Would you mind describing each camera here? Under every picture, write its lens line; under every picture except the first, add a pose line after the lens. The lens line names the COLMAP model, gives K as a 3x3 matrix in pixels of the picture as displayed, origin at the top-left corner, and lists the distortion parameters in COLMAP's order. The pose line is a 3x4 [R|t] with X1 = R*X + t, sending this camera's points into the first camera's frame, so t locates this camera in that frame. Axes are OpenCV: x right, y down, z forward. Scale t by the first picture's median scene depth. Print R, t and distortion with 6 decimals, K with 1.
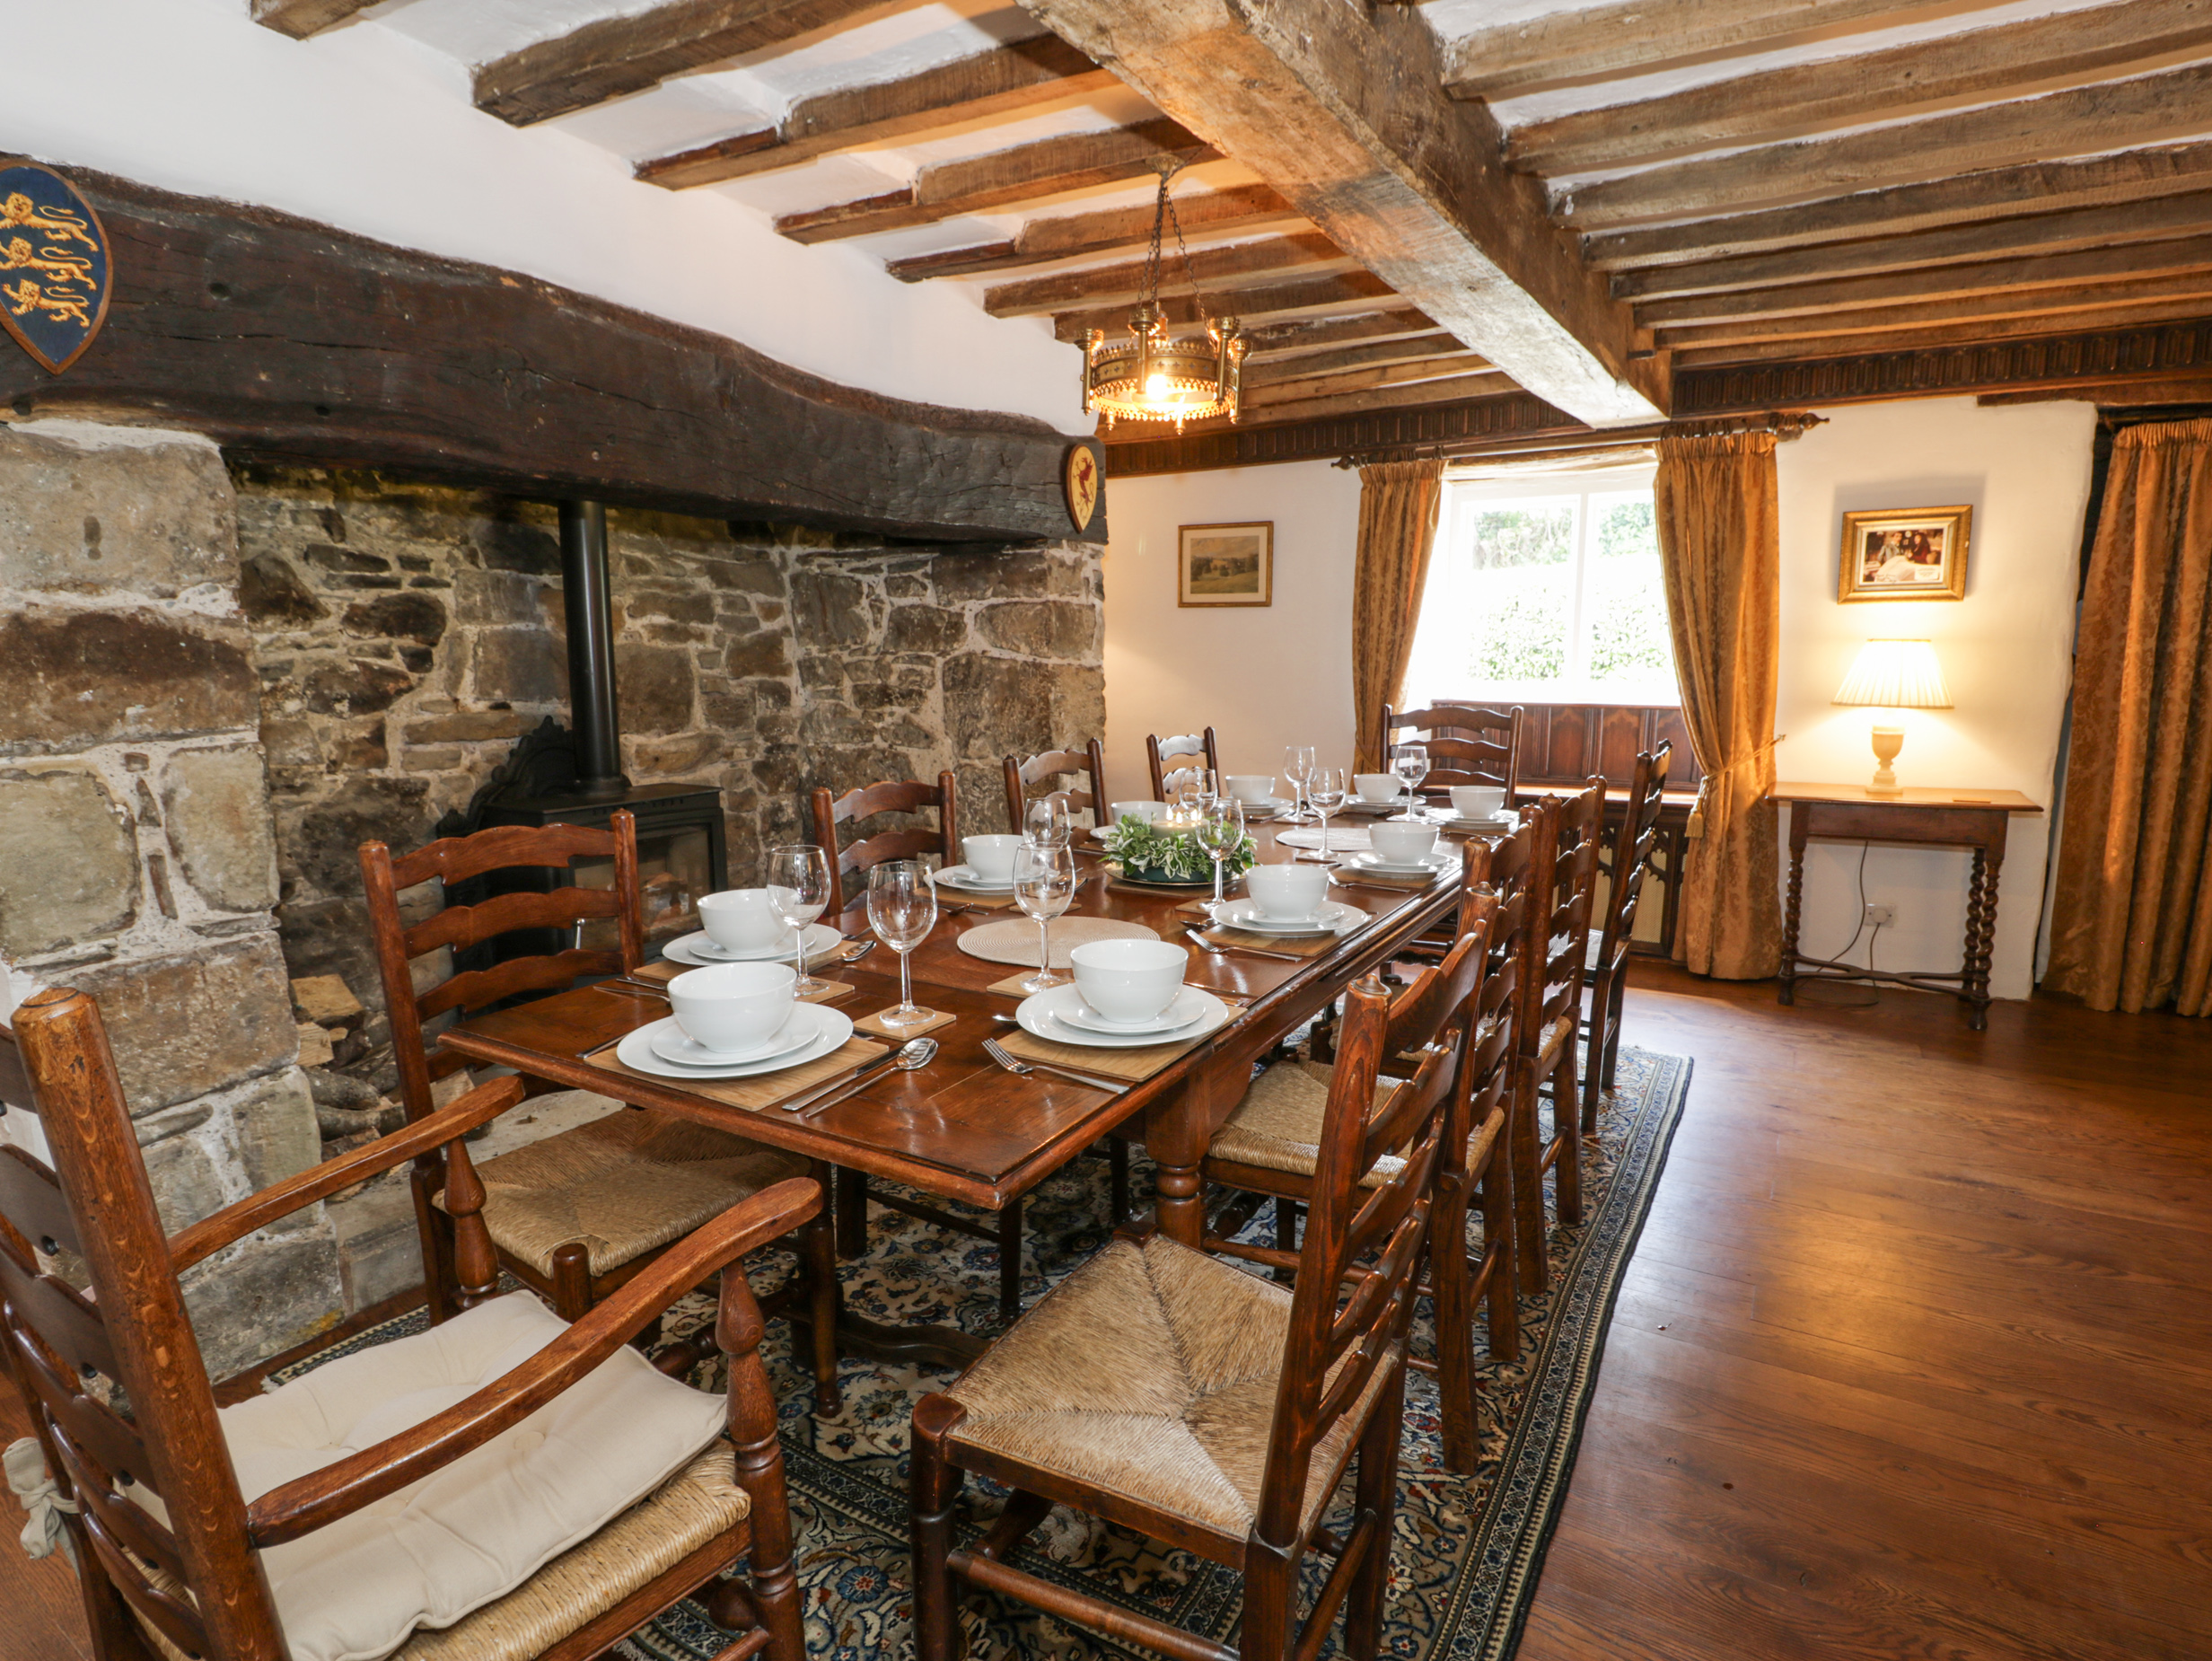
lens RADIAL K [[1190.9, 0, 1096.9], [0, 1190.9, 841.0], [0, 0, 1]] dist [-0.001167, -0.012564]
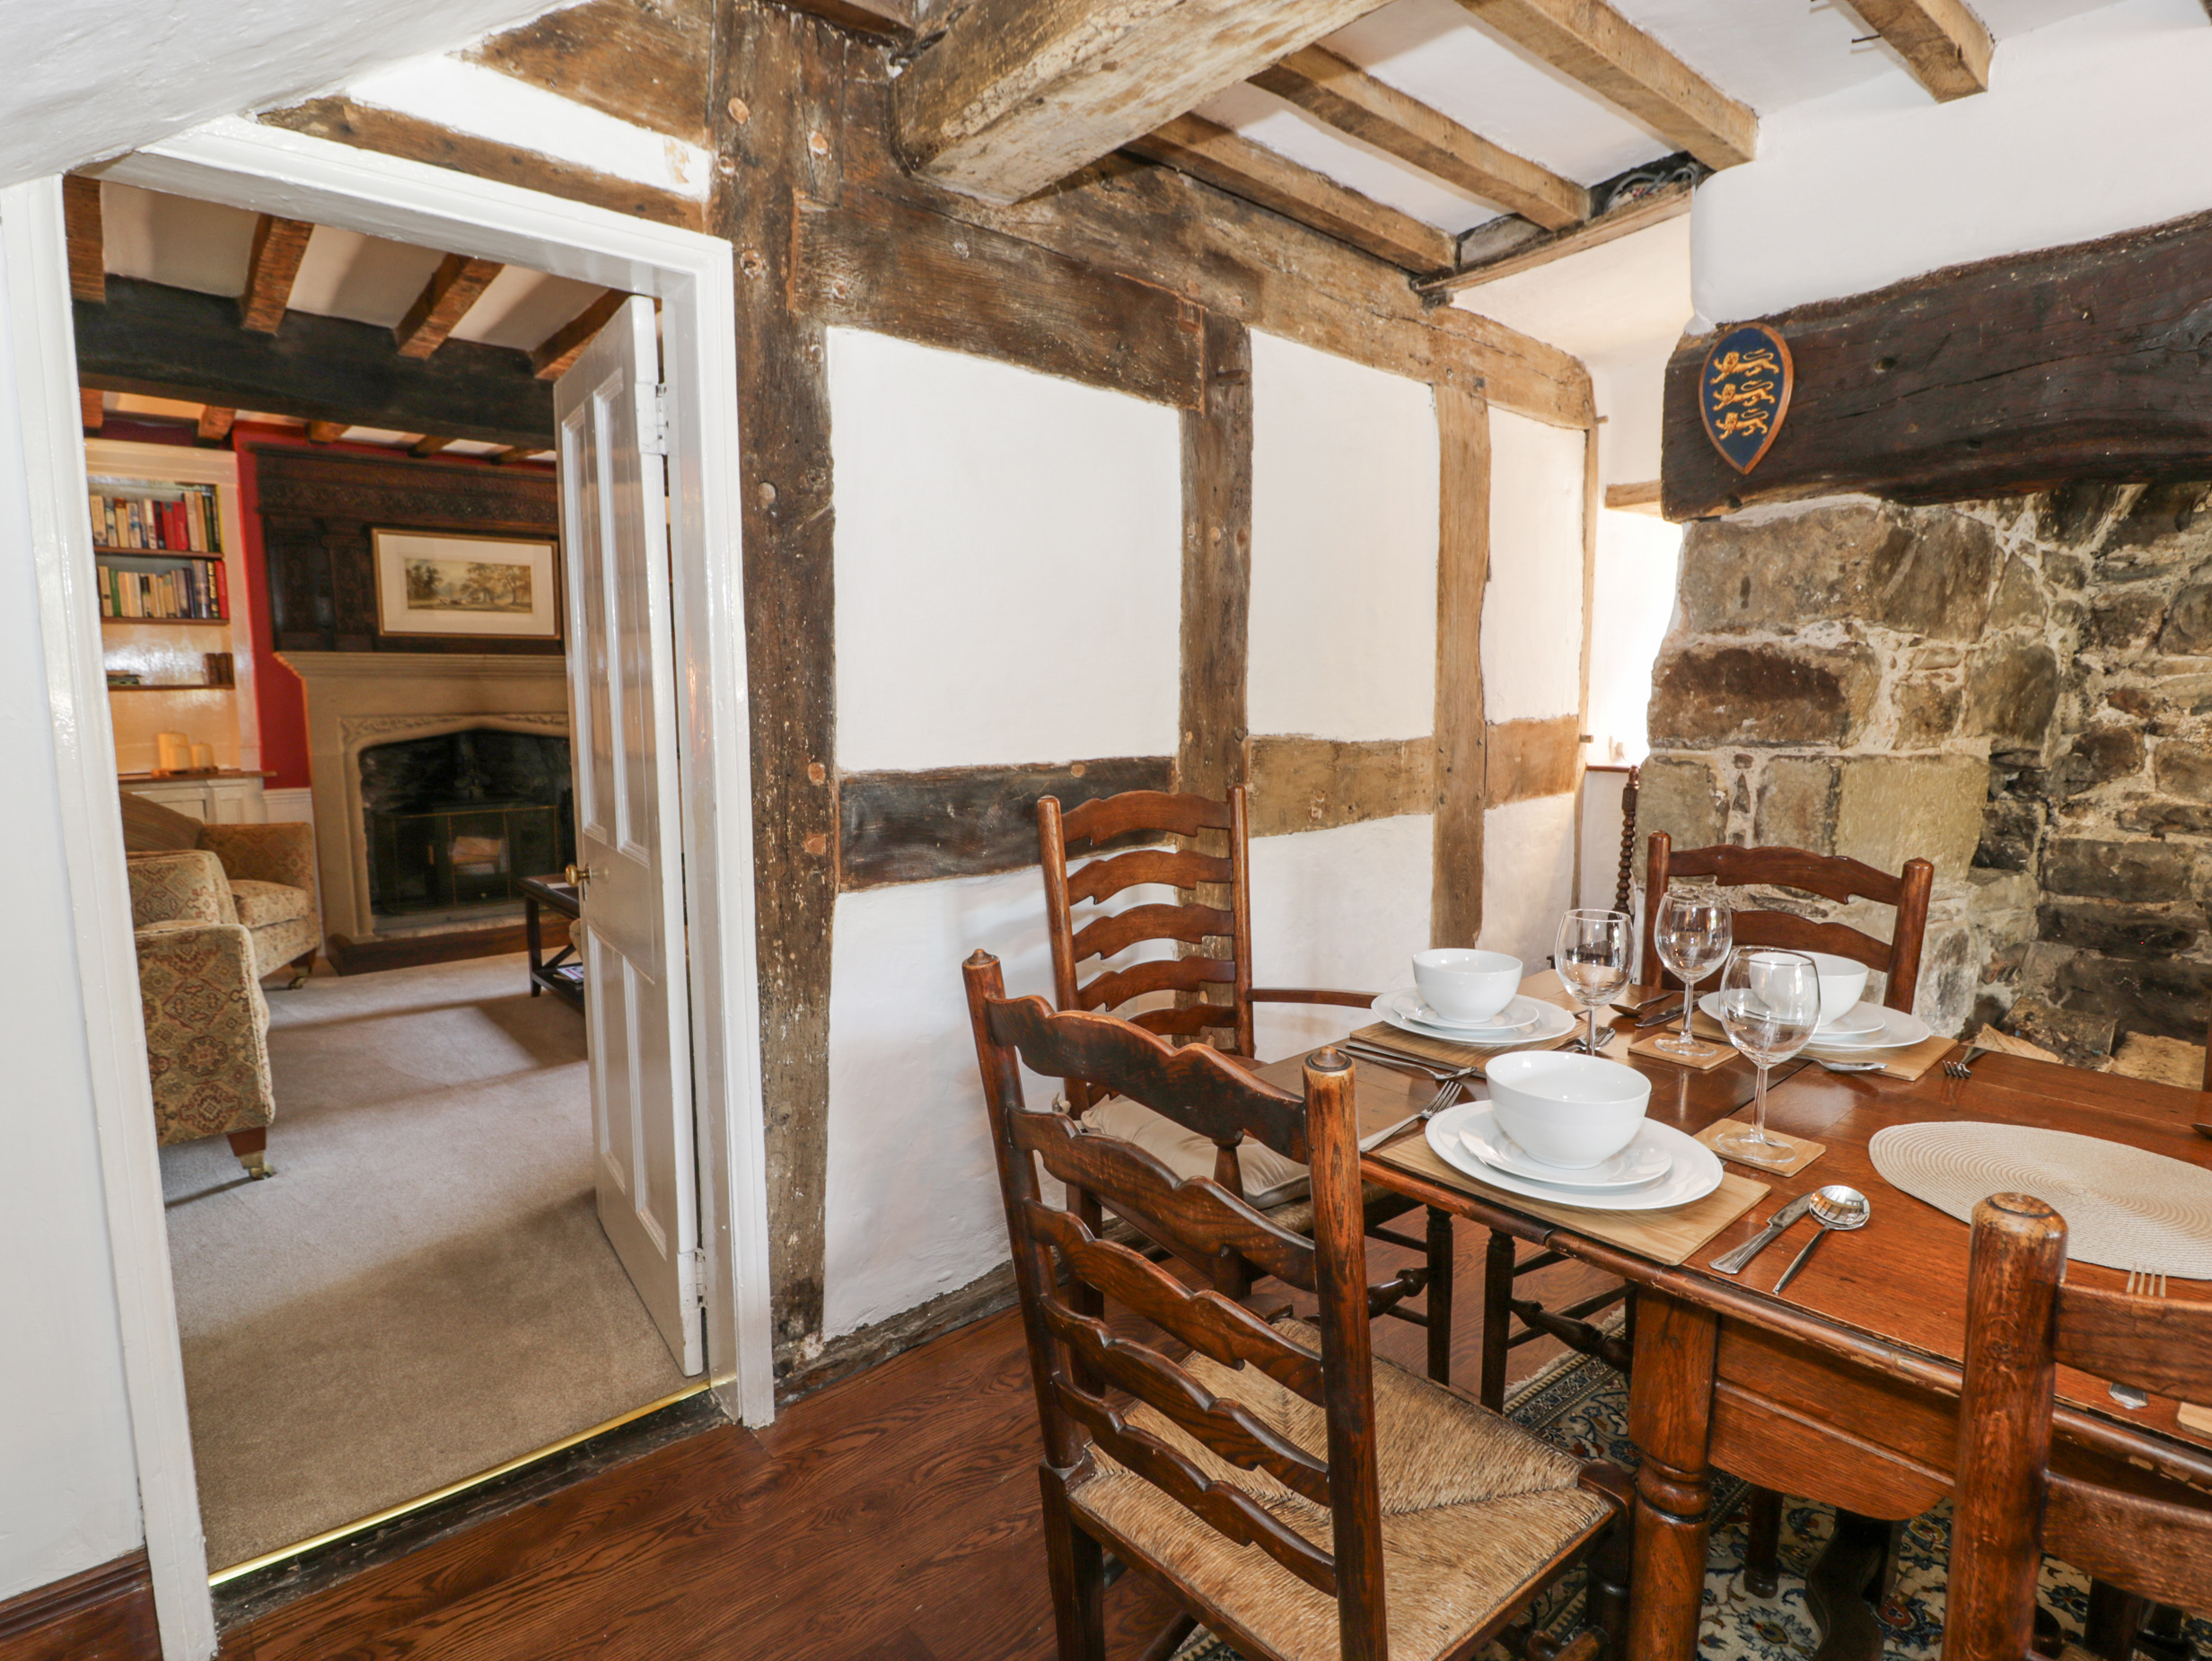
lens RADIAL K [[1190.9, 0, 1096.9], [0, 1190.9, 841.0], [0, 0, 1]] dist [-0.001167, -0.012564]
pose [[-0.322580, 0.129023, -0.937707, 0.674399], [-0.149570, 0.971272, 0.185094, -0.120052], [0.934650, 0.199961, -0.294015, 0.750030]]
